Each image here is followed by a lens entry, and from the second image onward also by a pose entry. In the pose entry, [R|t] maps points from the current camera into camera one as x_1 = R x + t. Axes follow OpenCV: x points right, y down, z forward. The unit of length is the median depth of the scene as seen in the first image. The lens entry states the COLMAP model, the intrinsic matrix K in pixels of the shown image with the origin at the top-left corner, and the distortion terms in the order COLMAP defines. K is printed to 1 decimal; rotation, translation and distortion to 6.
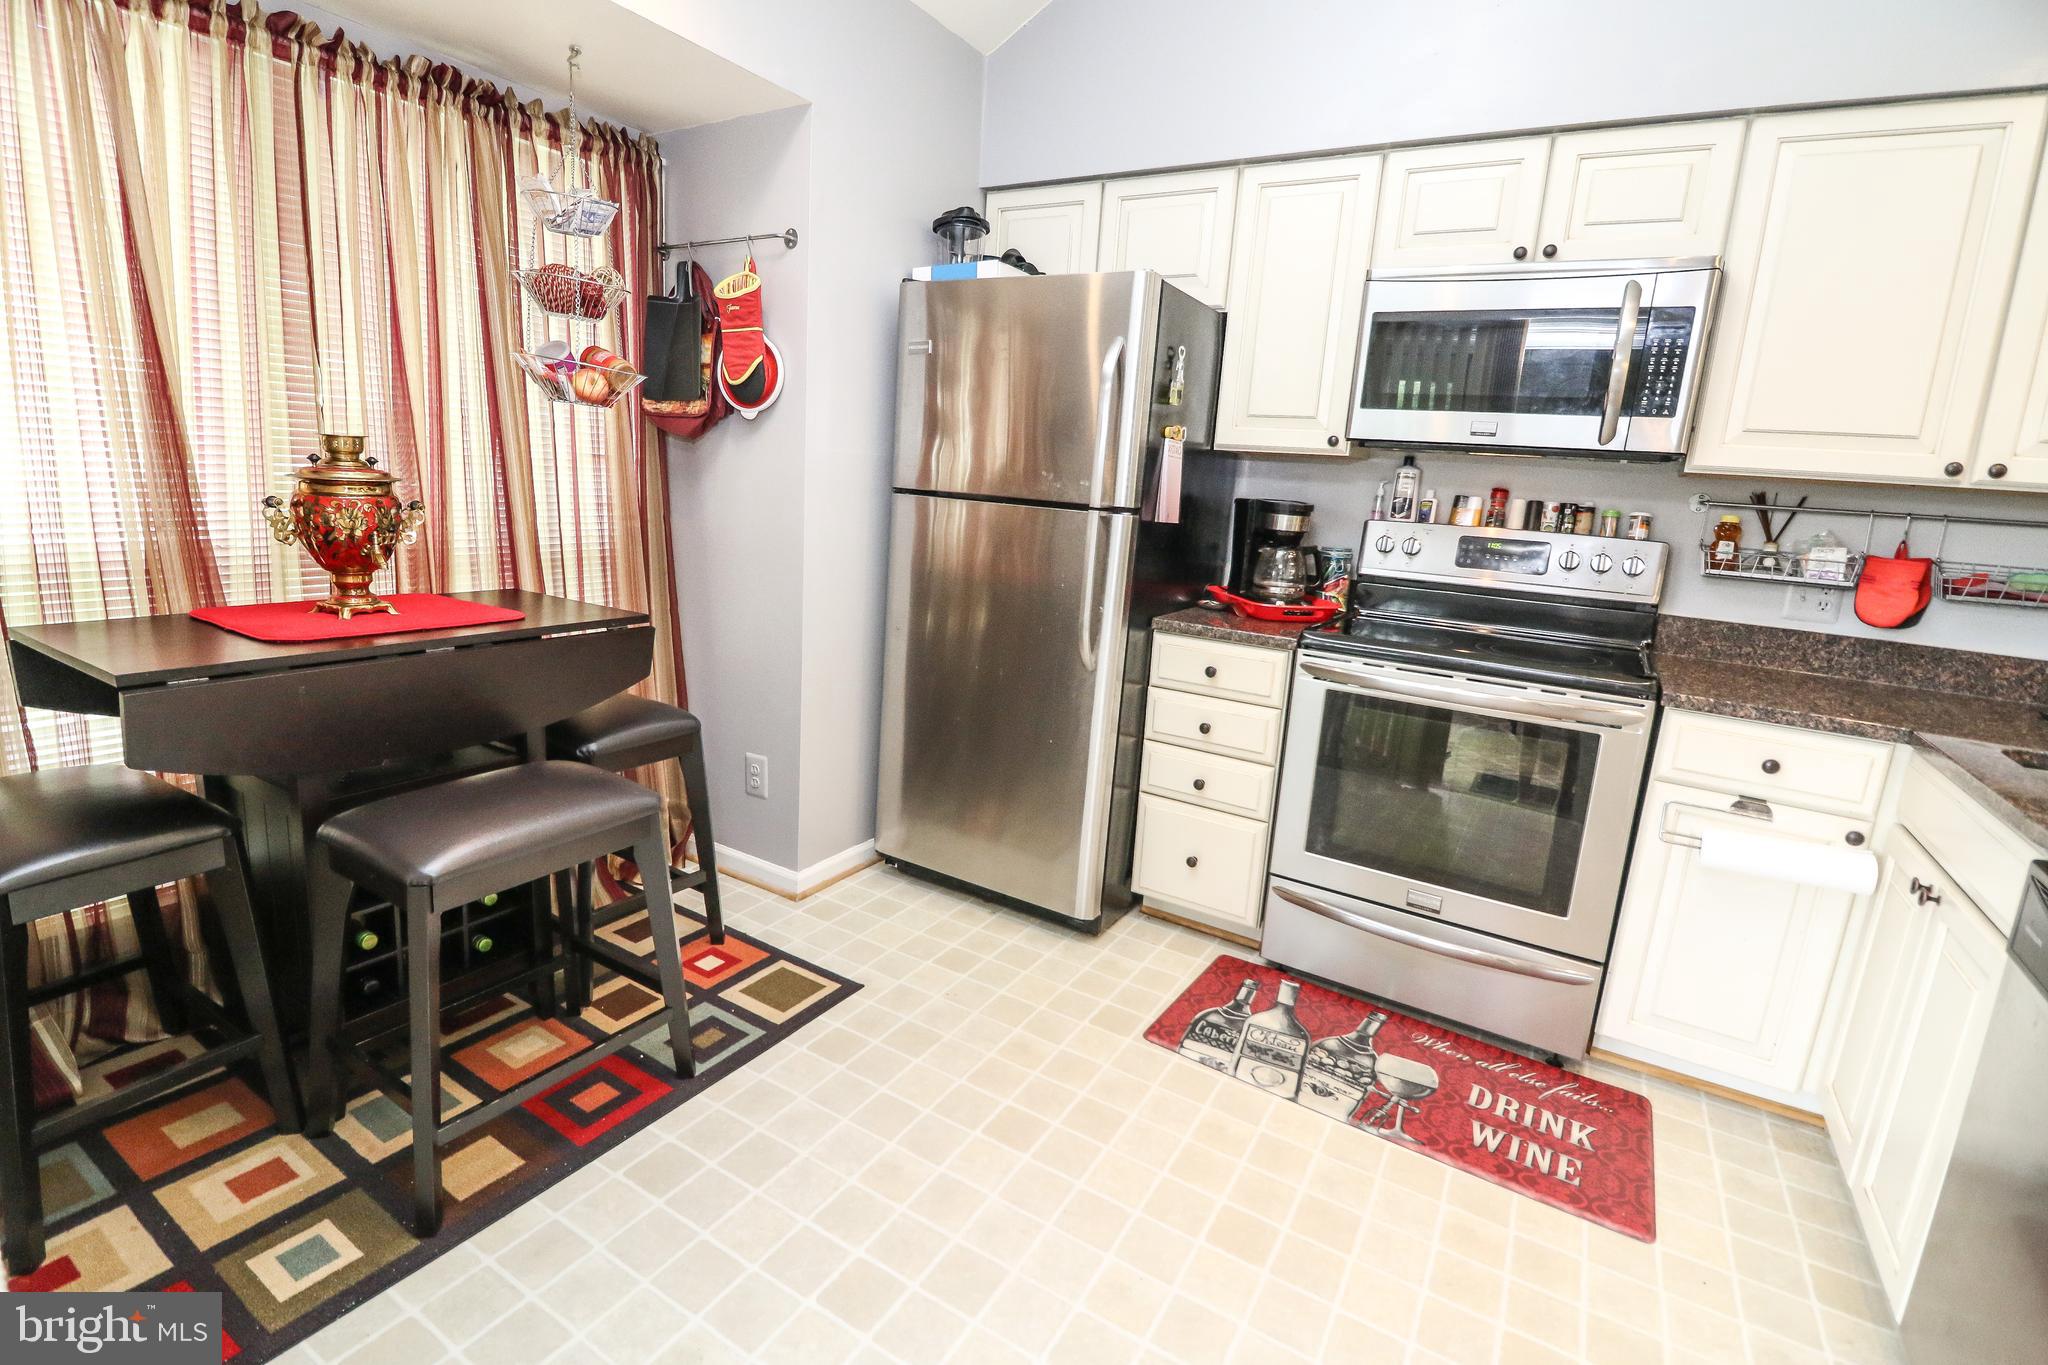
lens RADIAL K [[937.2, 0, 1025.6], [0, 937.2, 656.4], [0, 0, 1]] dist [-0.002980, -0.010437]
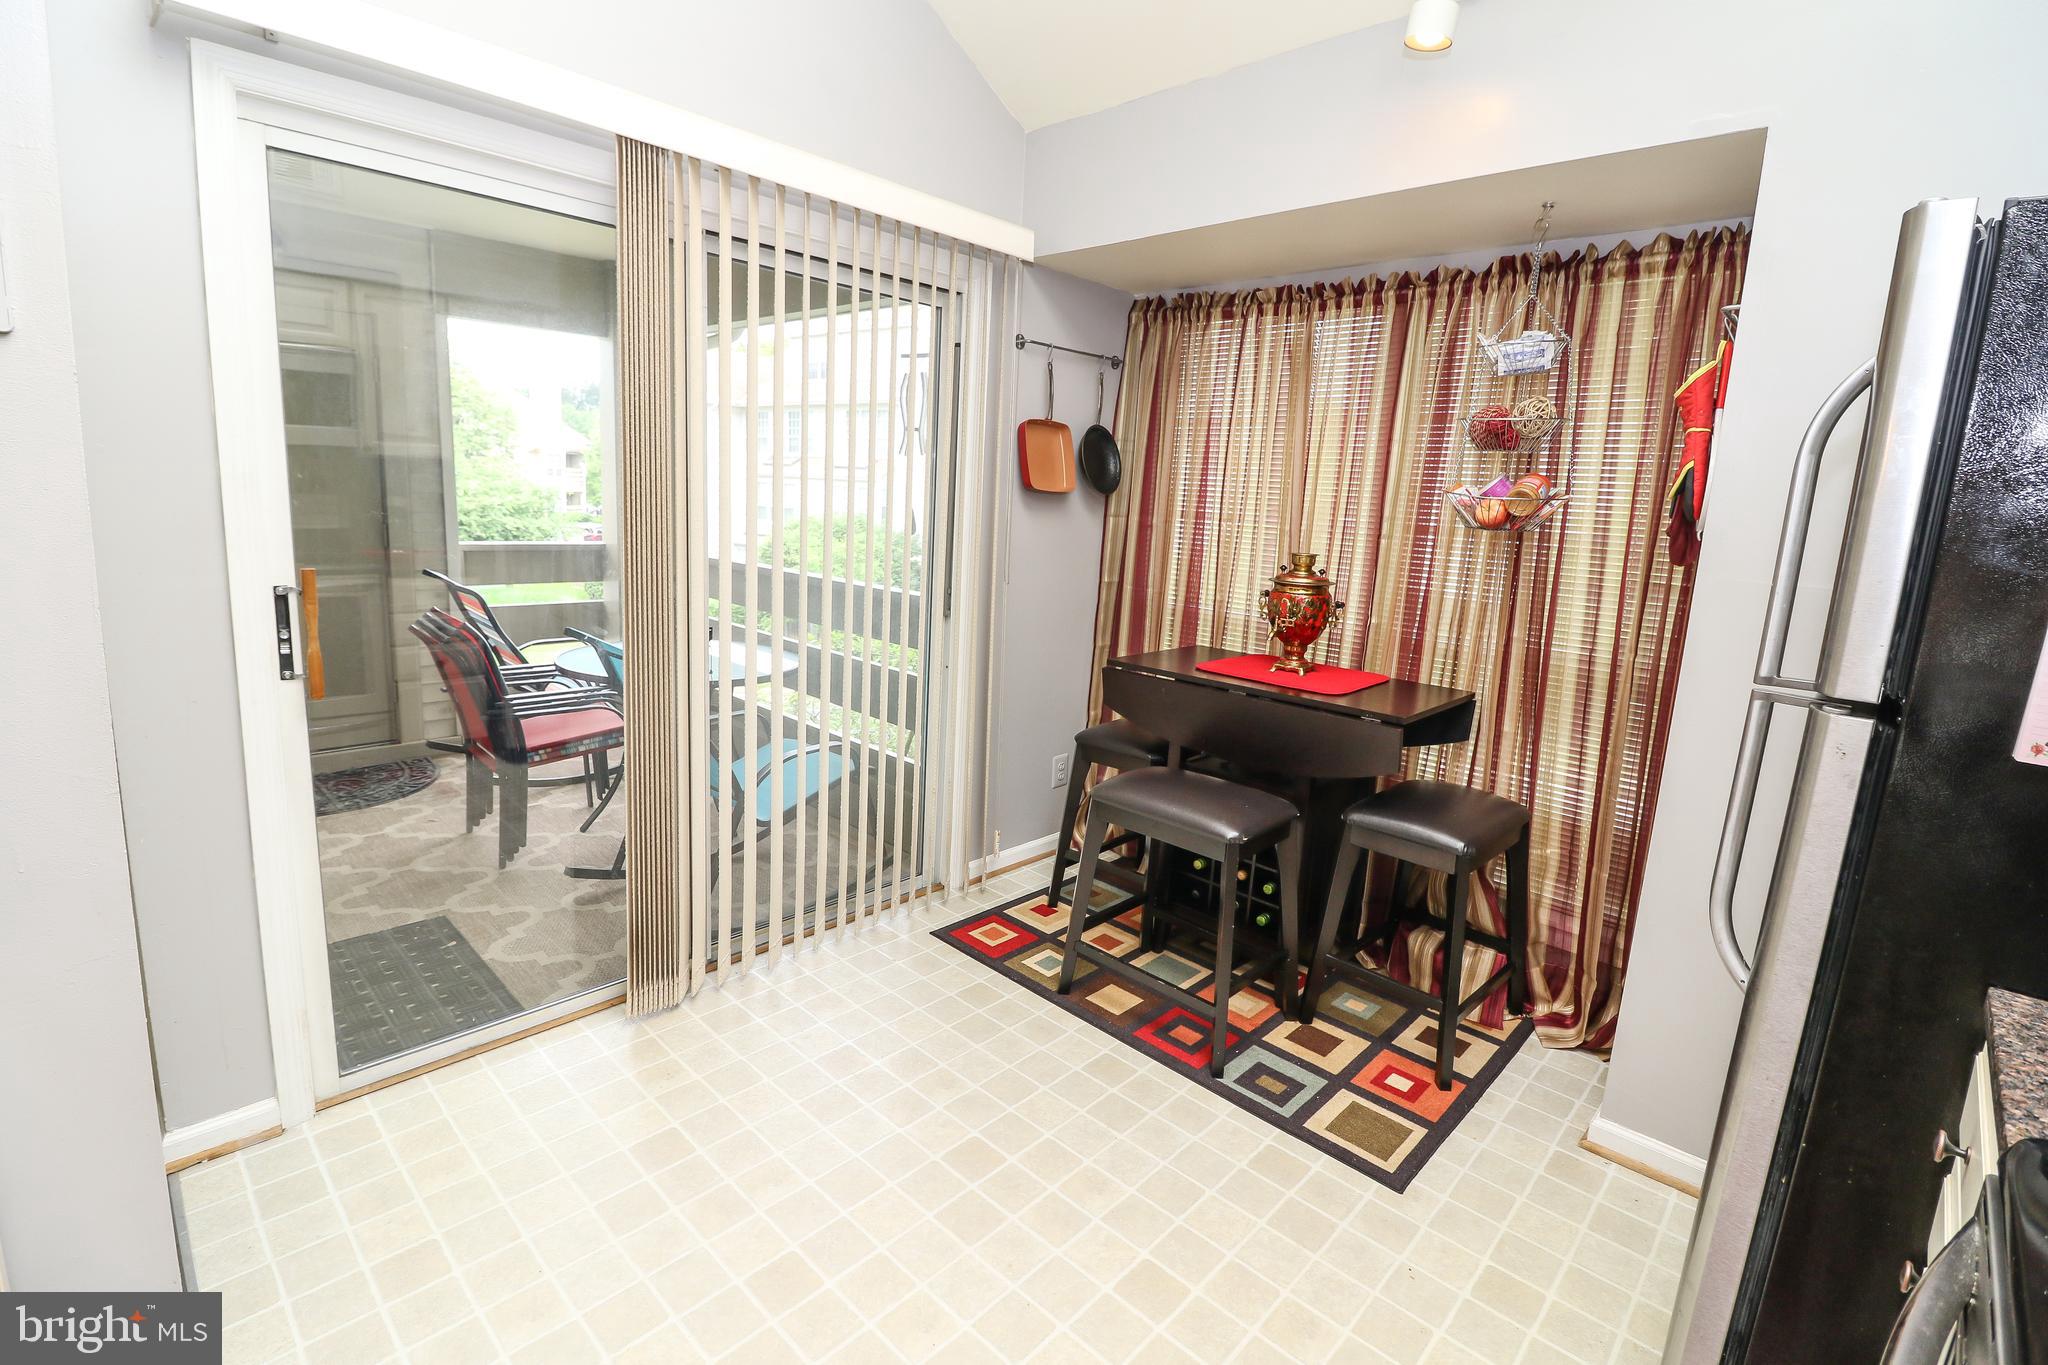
lens RADIAL K [[937.2, 0, 1018.0], [0, 937.2, 646.0], [0, 0, 1]] dist [-0.002980, -0.010437]
pose [[-0.216937, 0.083663, -0.972594, 0.717704], [-0.249330, 0.958526, 0.138066, -0.157505], [0.943808, 0.272449, -0.187080, 0.743961]]
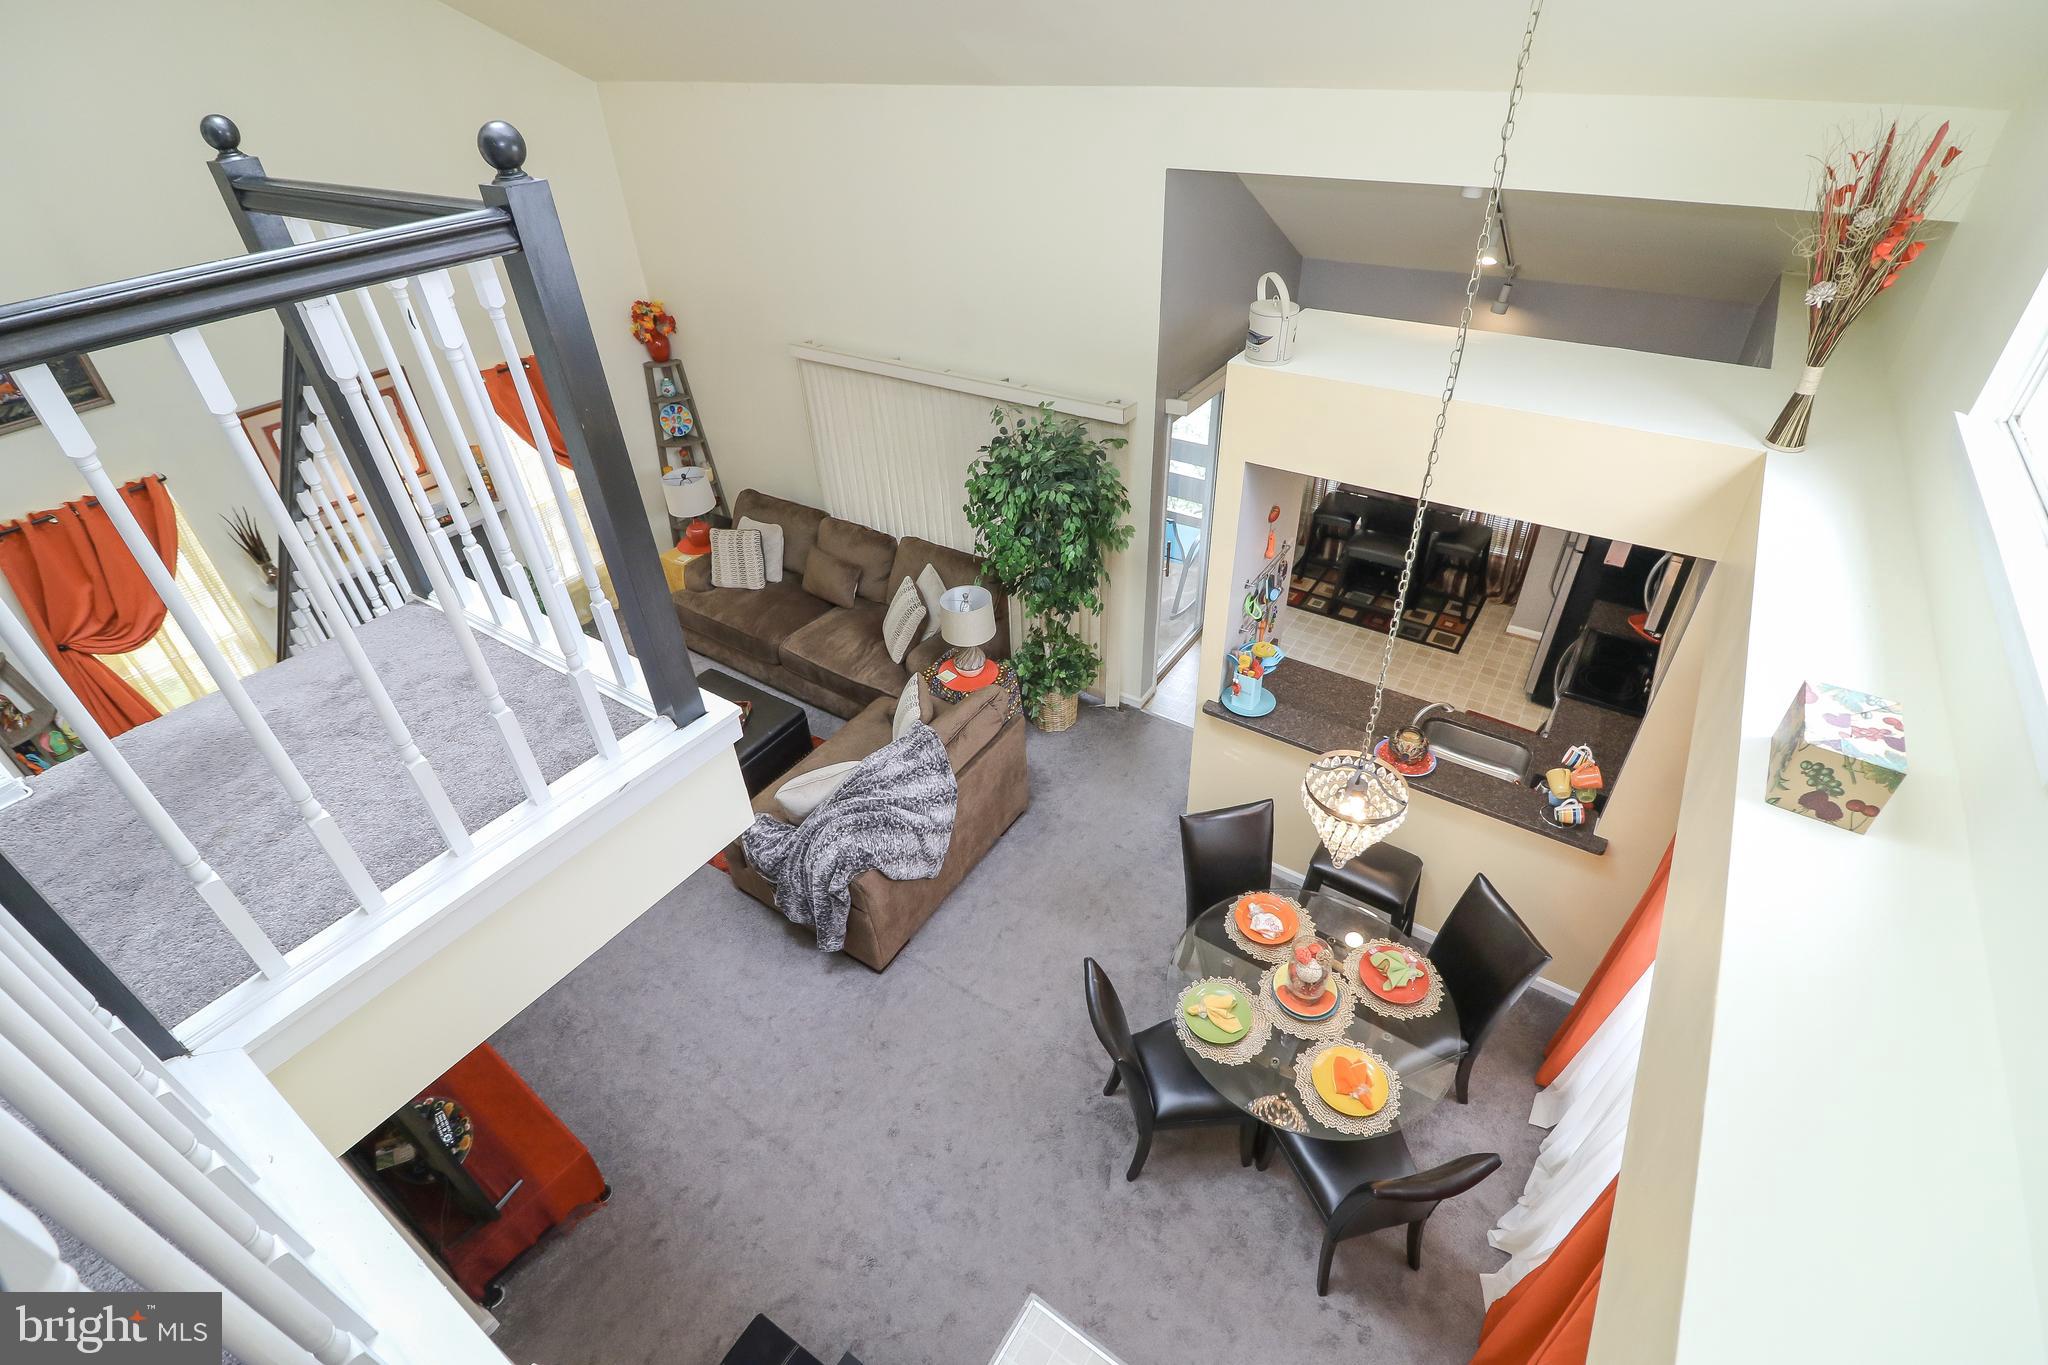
lens RADIAL K [[937.2, 0, 1021.5], [0, 937.2, 662.2], [0, 0, 1]] dist [-0.002980, -0.010437]
pose [[-0.051728, 0.527161, -0.848189, 2.625767], [-0.155422, 0.834728, 0.528273, -1.061801], [0.986493, 0.159154, 0.038754, -0.529164]]
